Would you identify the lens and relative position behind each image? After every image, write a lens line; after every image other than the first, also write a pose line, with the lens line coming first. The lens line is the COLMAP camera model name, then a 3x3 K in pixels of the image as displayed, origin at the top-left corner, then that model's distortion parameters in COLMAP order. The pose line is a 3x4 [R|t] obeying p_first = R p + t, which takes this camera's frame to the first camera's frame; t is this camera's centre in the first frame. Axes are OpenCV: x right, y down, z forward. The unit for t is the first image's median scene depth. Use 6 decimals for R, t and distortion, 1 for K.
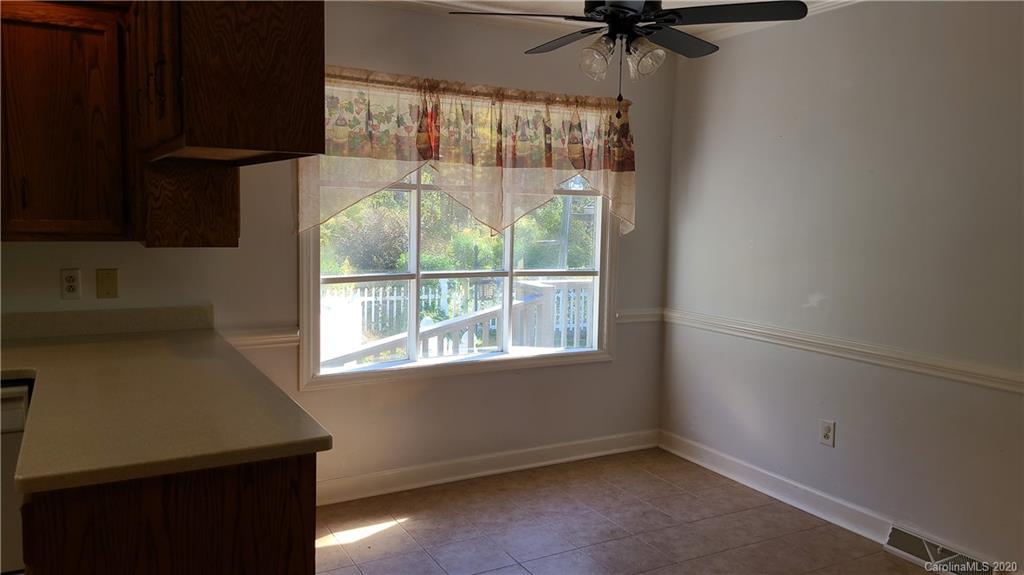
lens RADIAL K [[777.1, 0, 515.4], [0, 777.1, 282.3], [0, 0, 1]] dist [0.061990, -0.005715]
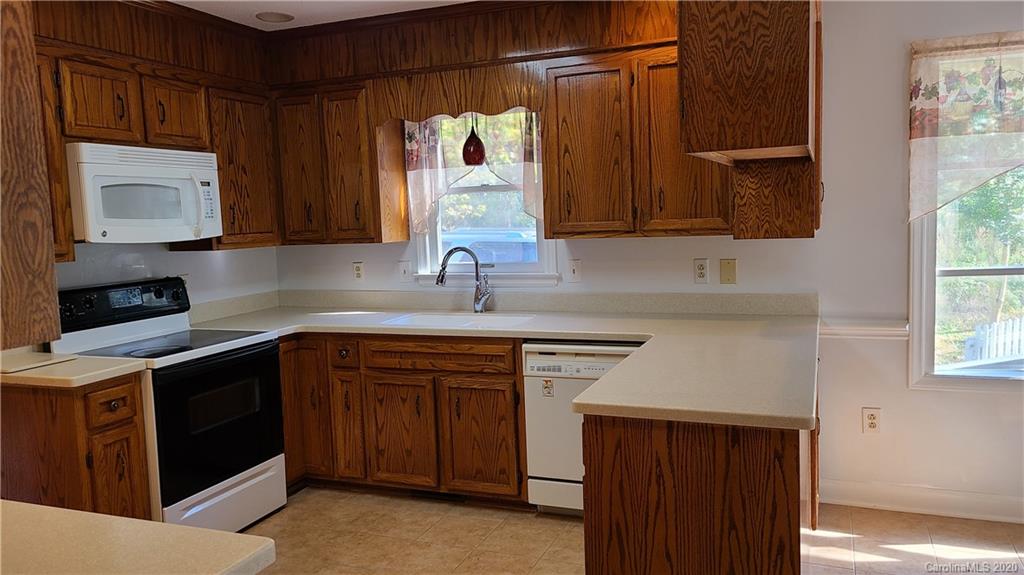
lens RADIAL K [[777.1, 0, 514.6], [0, 777.1, 289.0], [0, 0, 1]] dist [0.061990, -0.005715]
pose [[0.622310, 0.033643, -0.782048, 0.220684], [-0.023487, 0.999429, 0.024305, 0.007656], [0.782419, 0.003243, 0.622744, 0.027855]]
